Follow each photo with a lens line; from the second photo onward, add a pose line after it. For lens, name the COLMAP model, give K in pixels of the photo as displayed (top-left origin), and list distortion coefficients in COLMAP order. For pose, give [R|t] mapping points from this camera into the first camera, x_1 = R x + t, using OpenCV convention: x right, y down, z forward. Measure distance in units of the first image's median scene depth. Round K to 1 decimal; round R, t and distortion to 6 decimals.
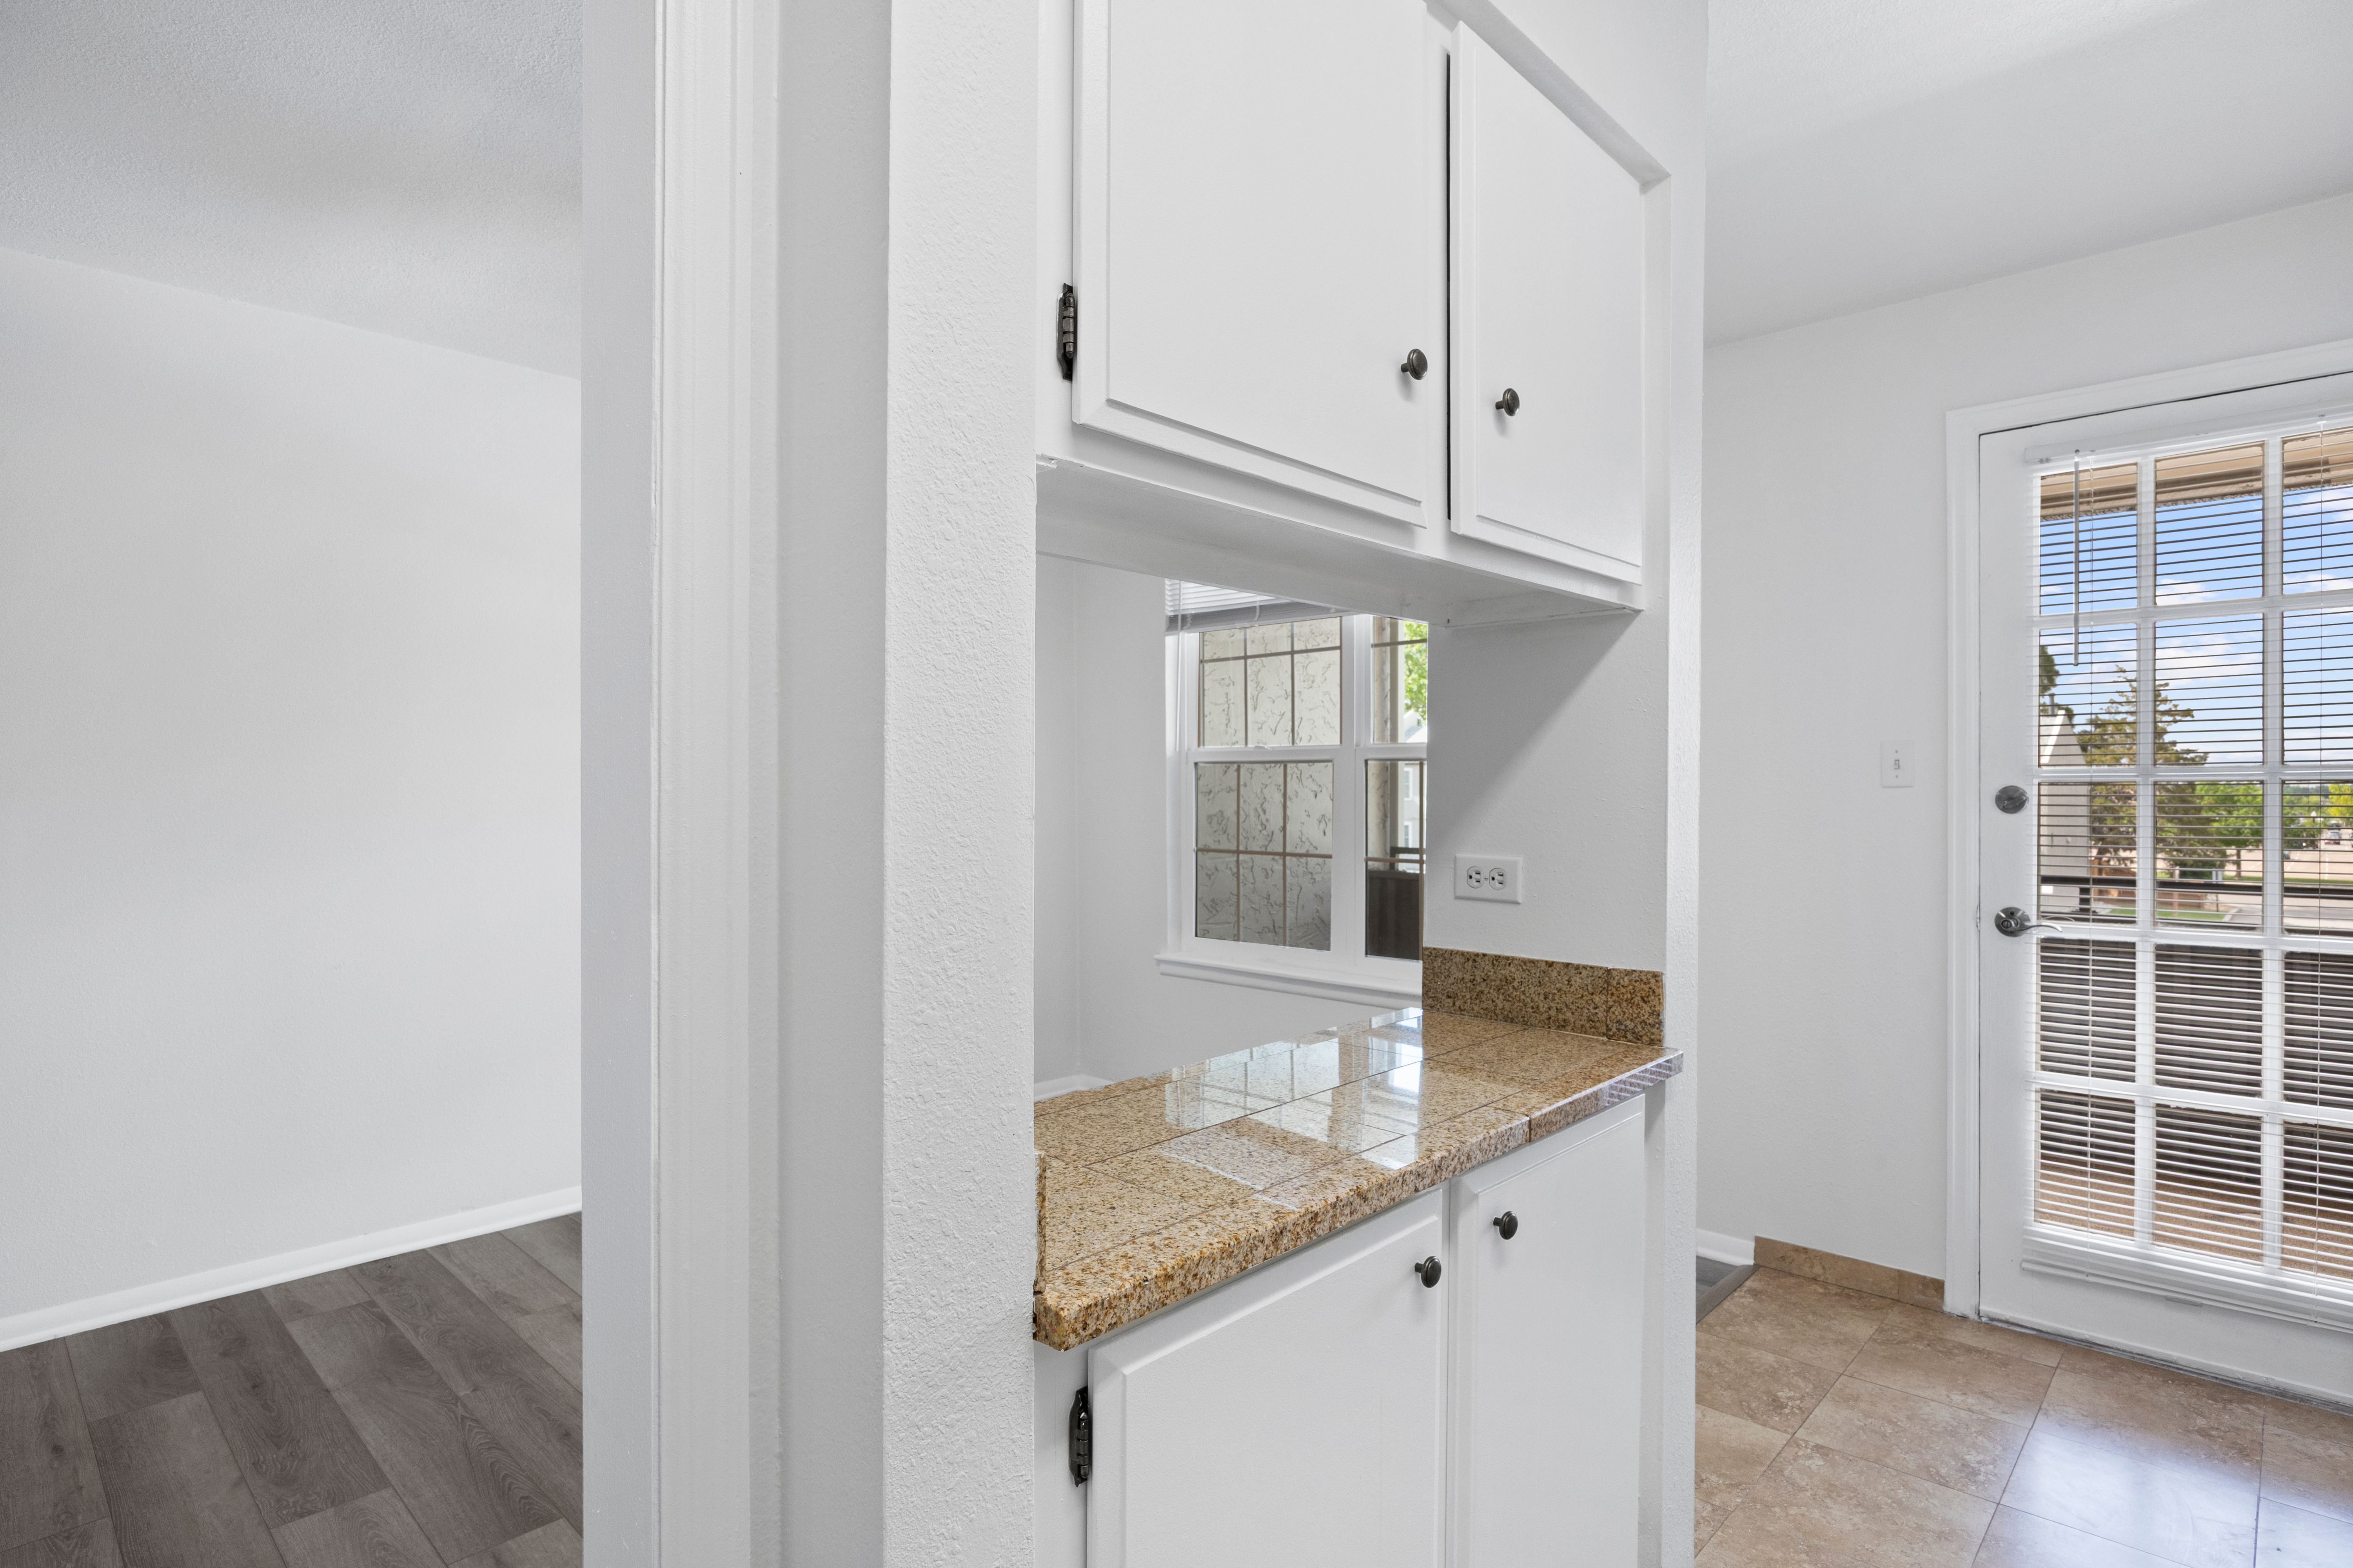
lens RADIAL K [[1194.2, 0, 1184.6], [0, 1194.2, 798.3], [0, 0, 1]] dist [-0.032435, -0.000274]
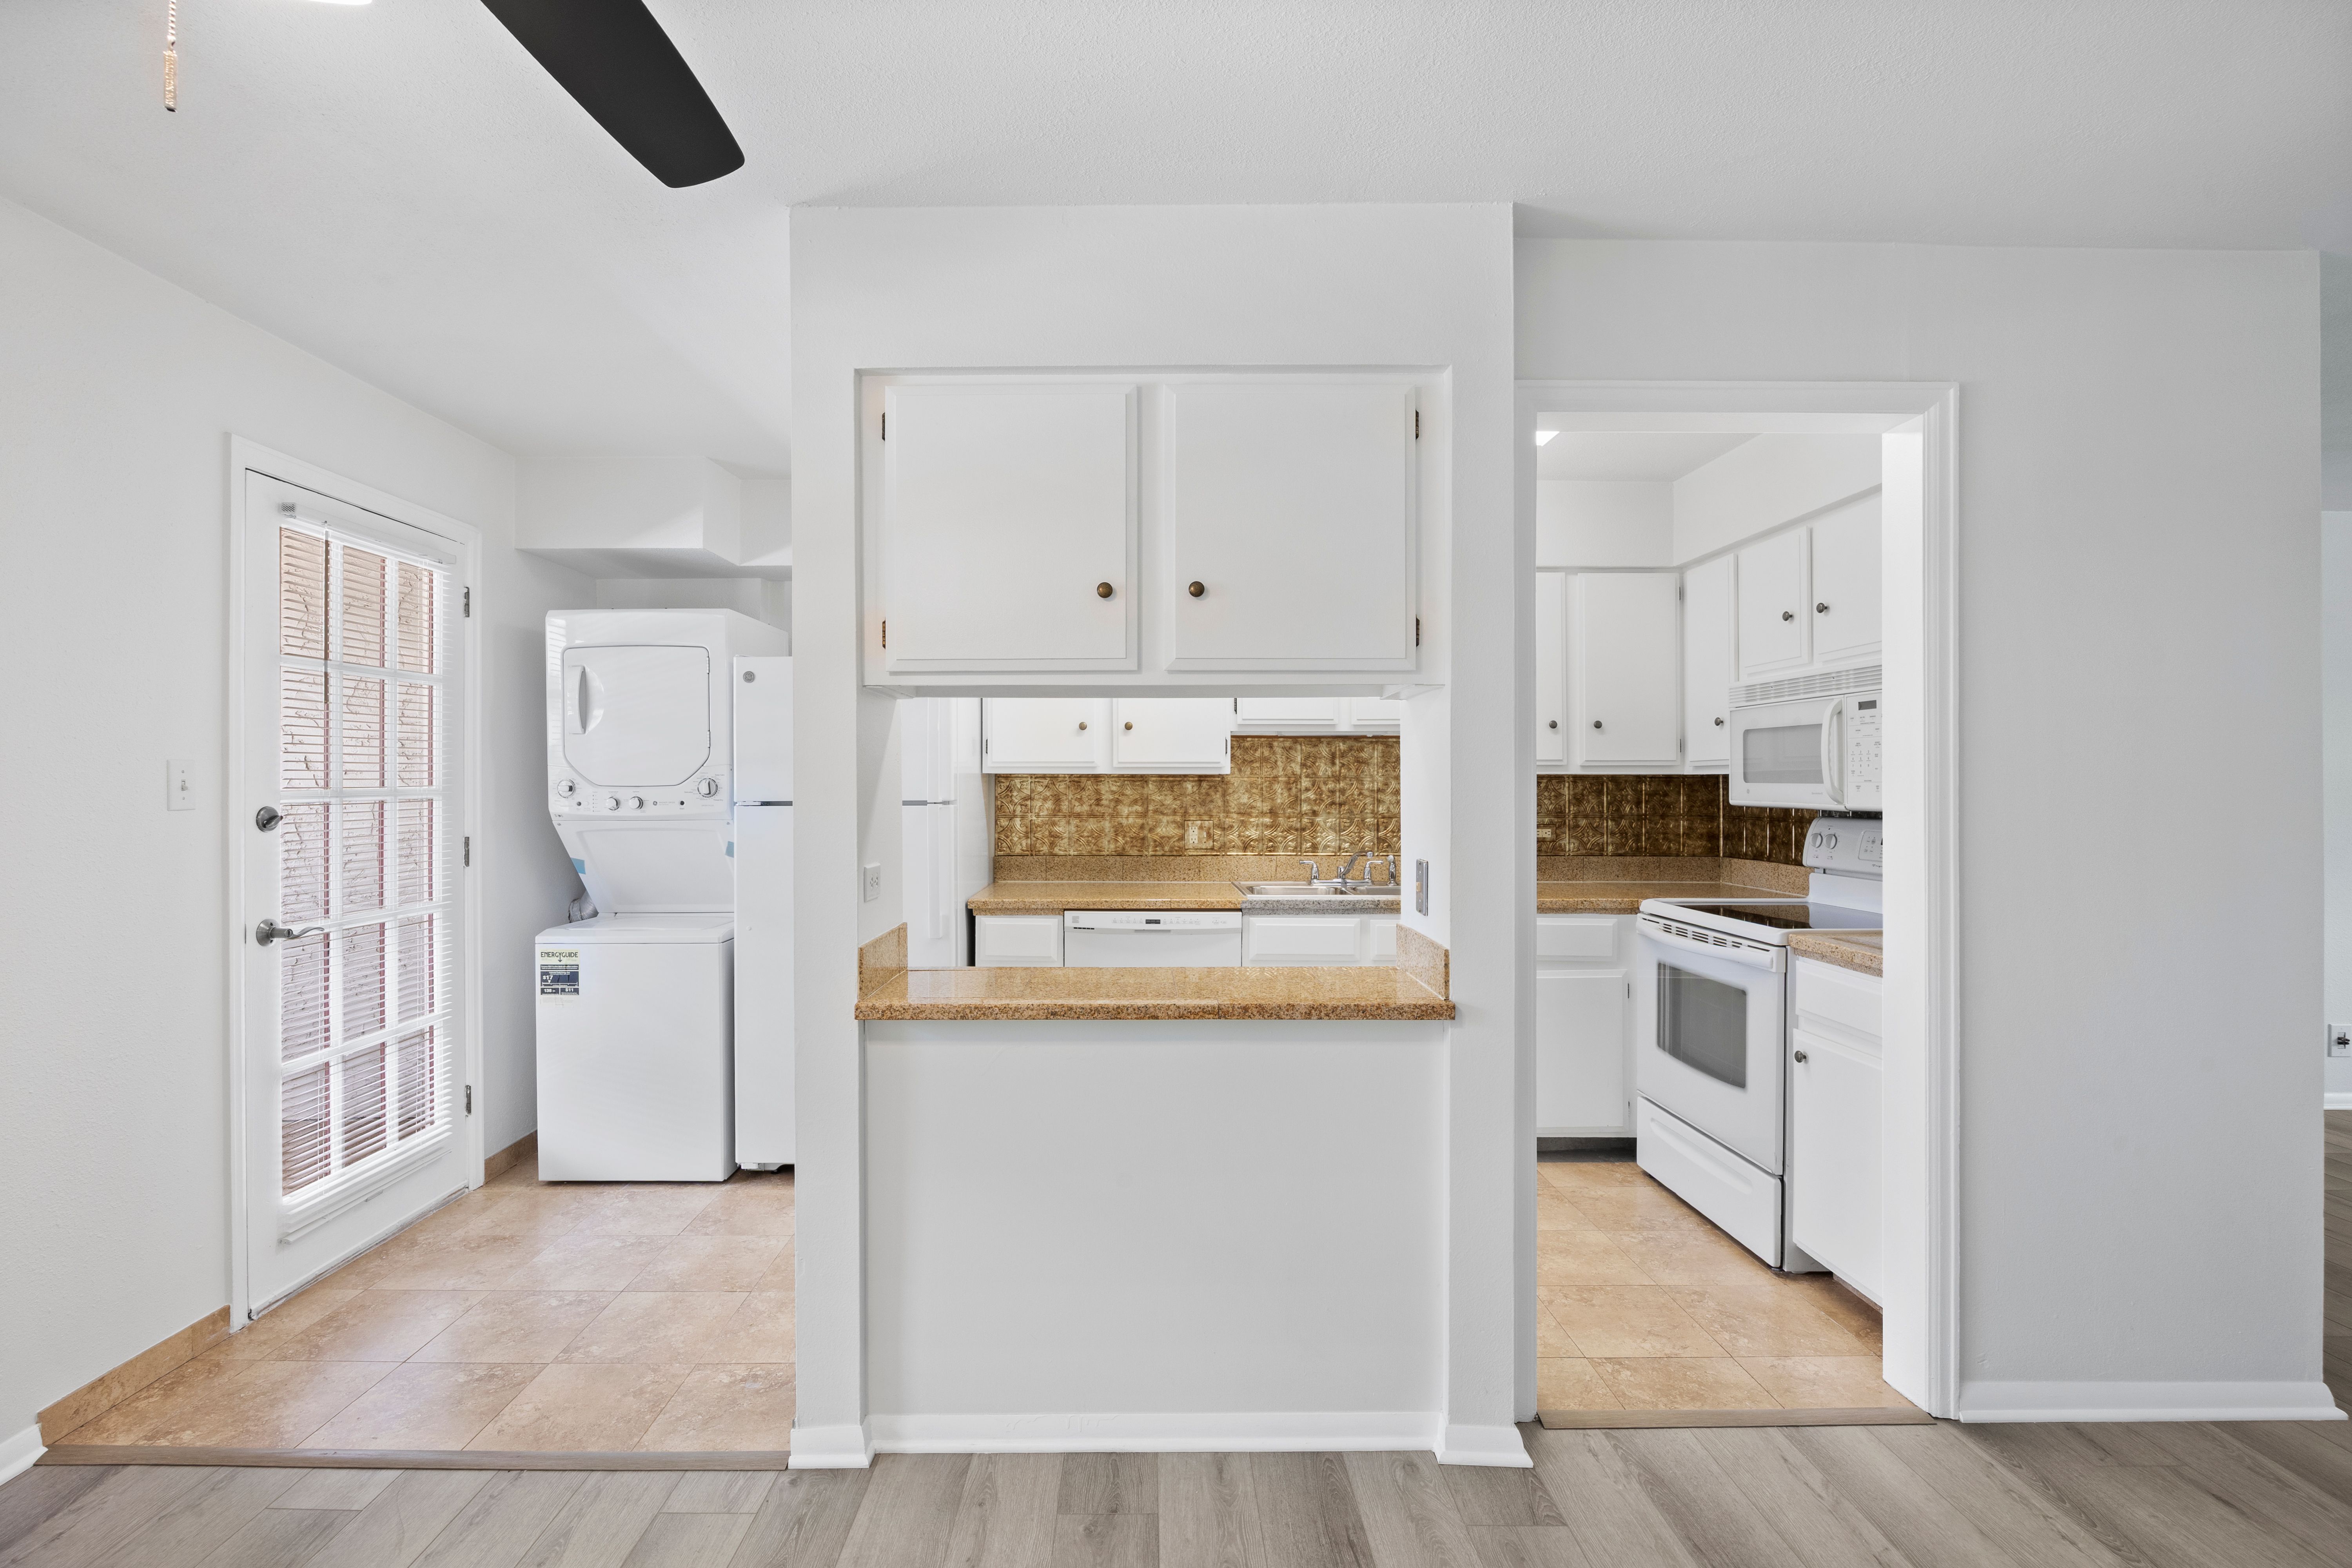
lens RADIAL K [[1032.2, 0, 1104.2], [0, 1032.2, 793.8], [0, 0, 1]] dist [-0.017384, 0.001924]
pose [[-0.669730, -0.002009, 0.742602, -0.576501], [0.009881, 0.999884, 0.011616, -0.029333], [-0.742539, 0.015118, -0.669632, 1.197614]]
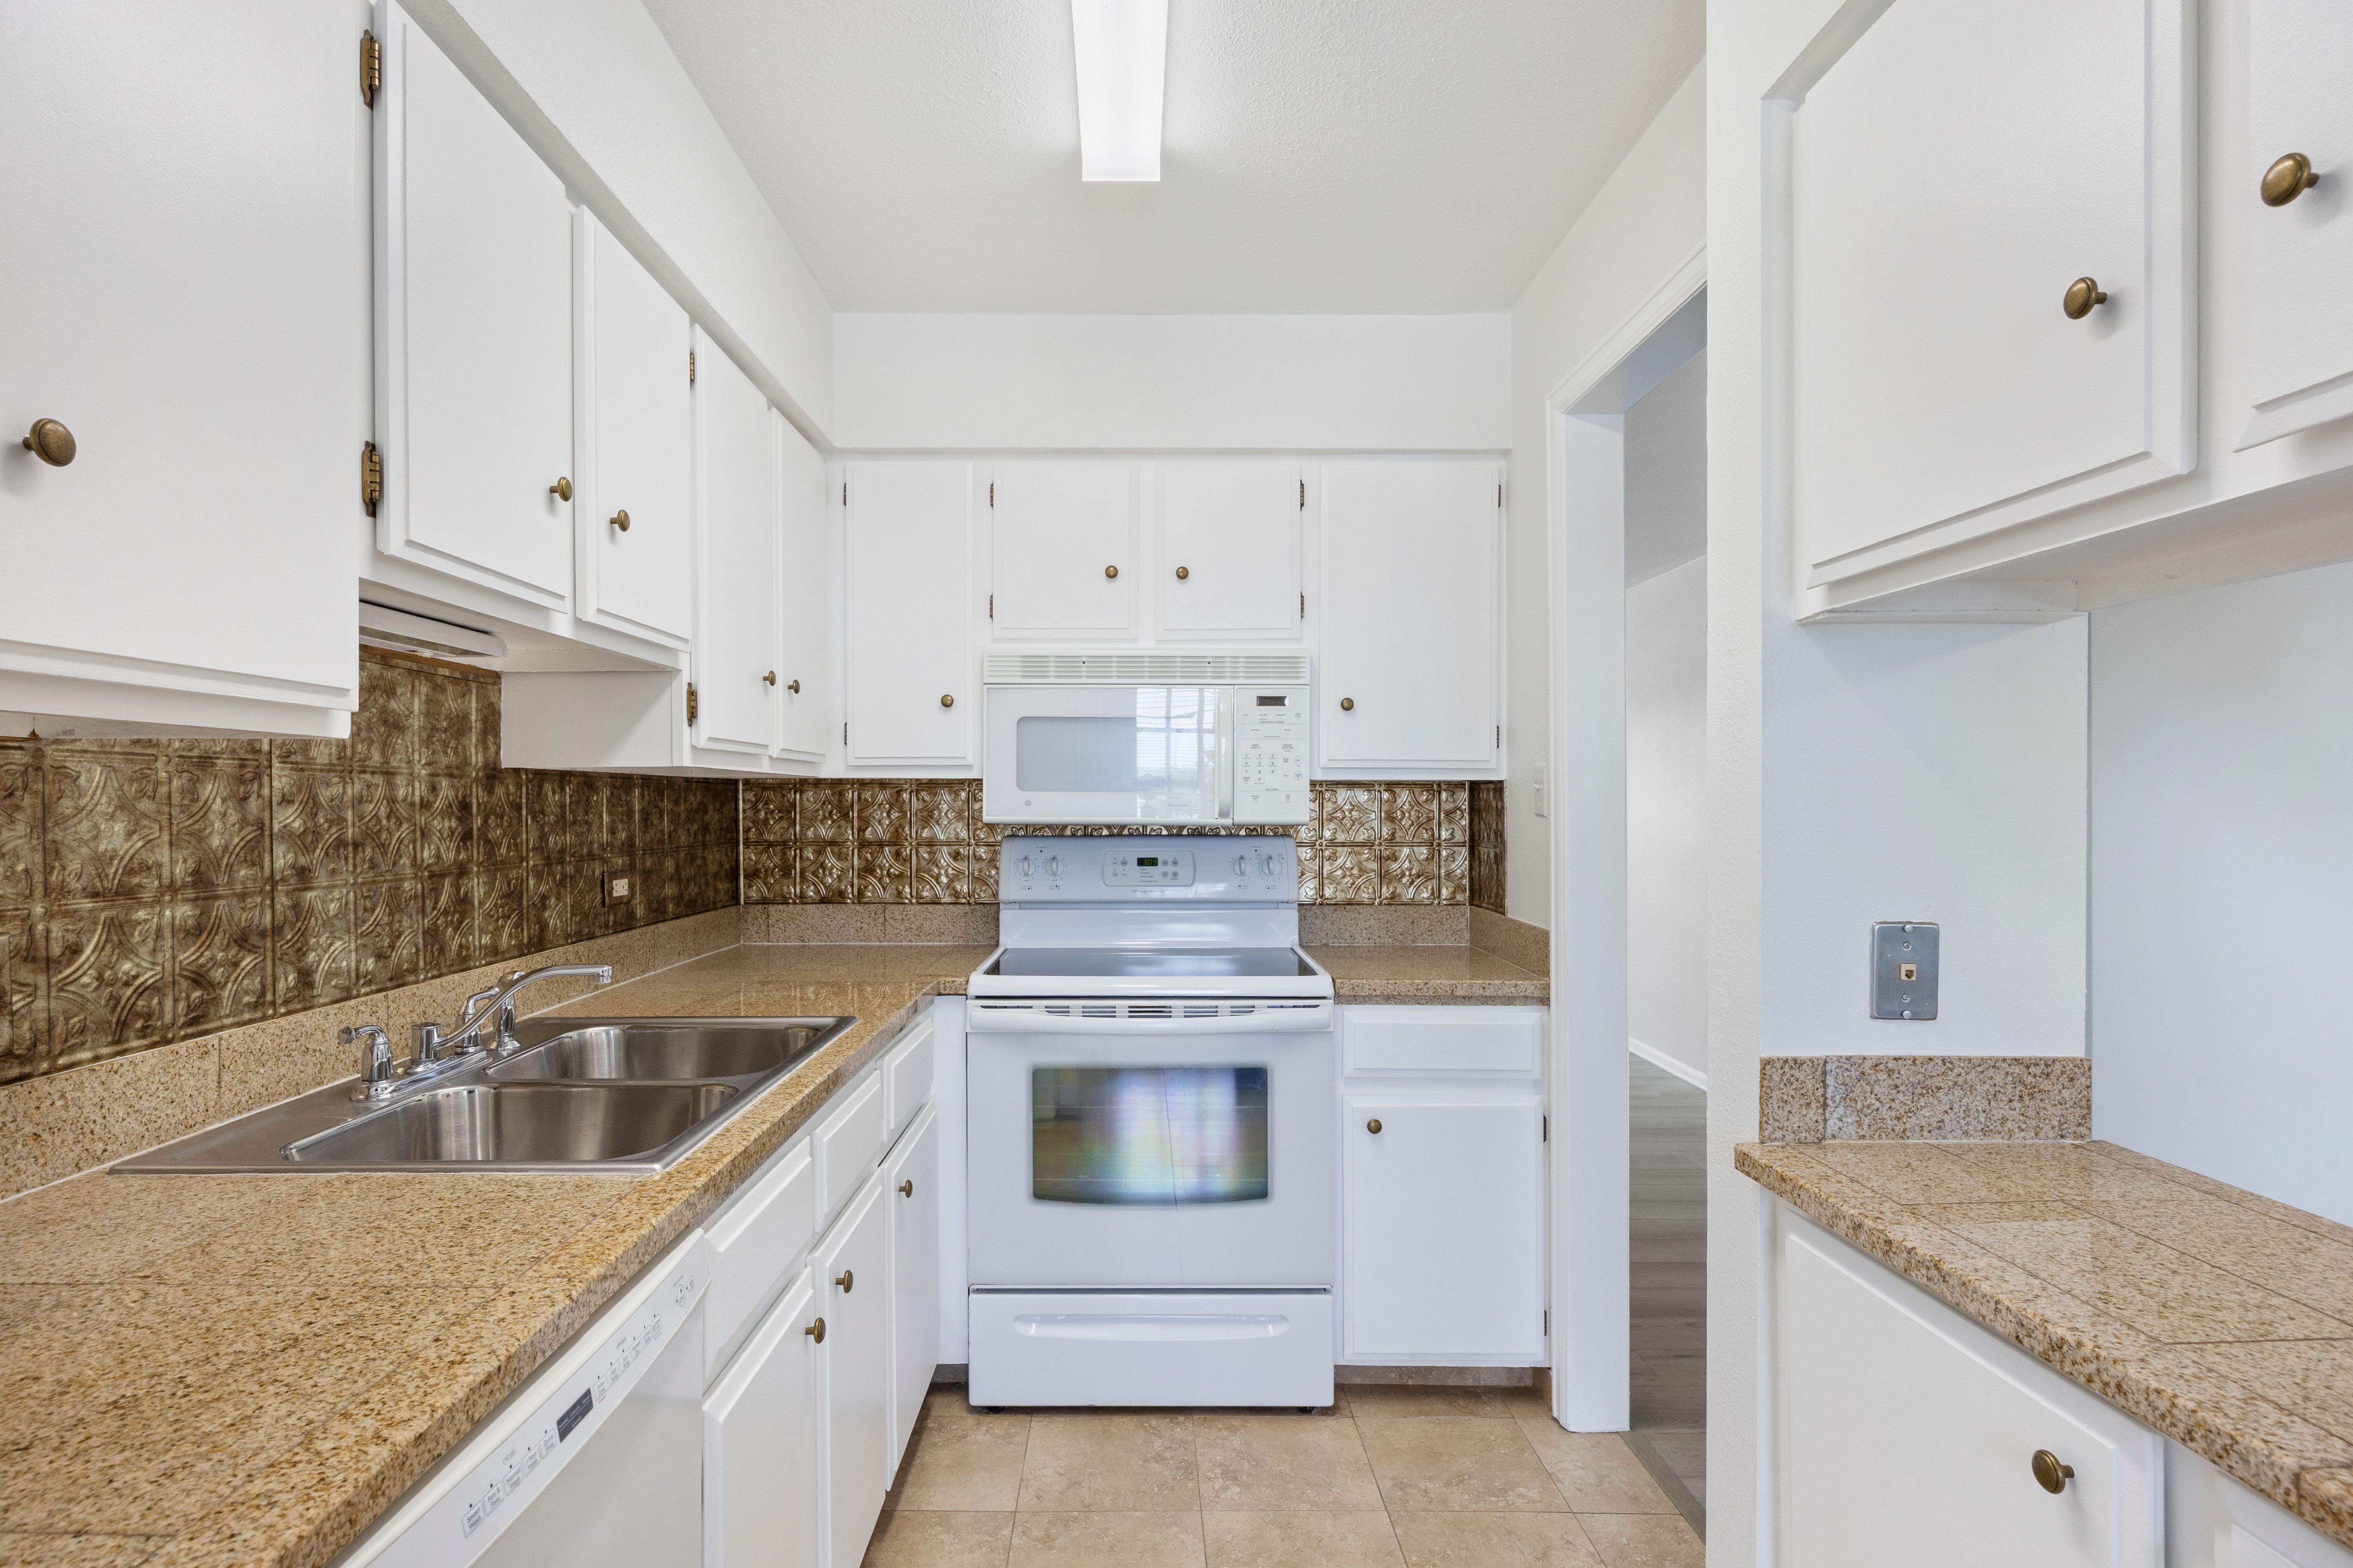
lens RADIAL K [[1214.3, 0, 1126.6], [0, 1214.3, 810.1], [0, 0, 1]] dist [-0.005175, 0.000058]
pose [[-0.725372, 0.007751, -0.688313, 0.576619], [-0.006241, 0.999821, 0.017836, -0.022683], [0.688328, 0.017234, -0.725194, 0.557443]]
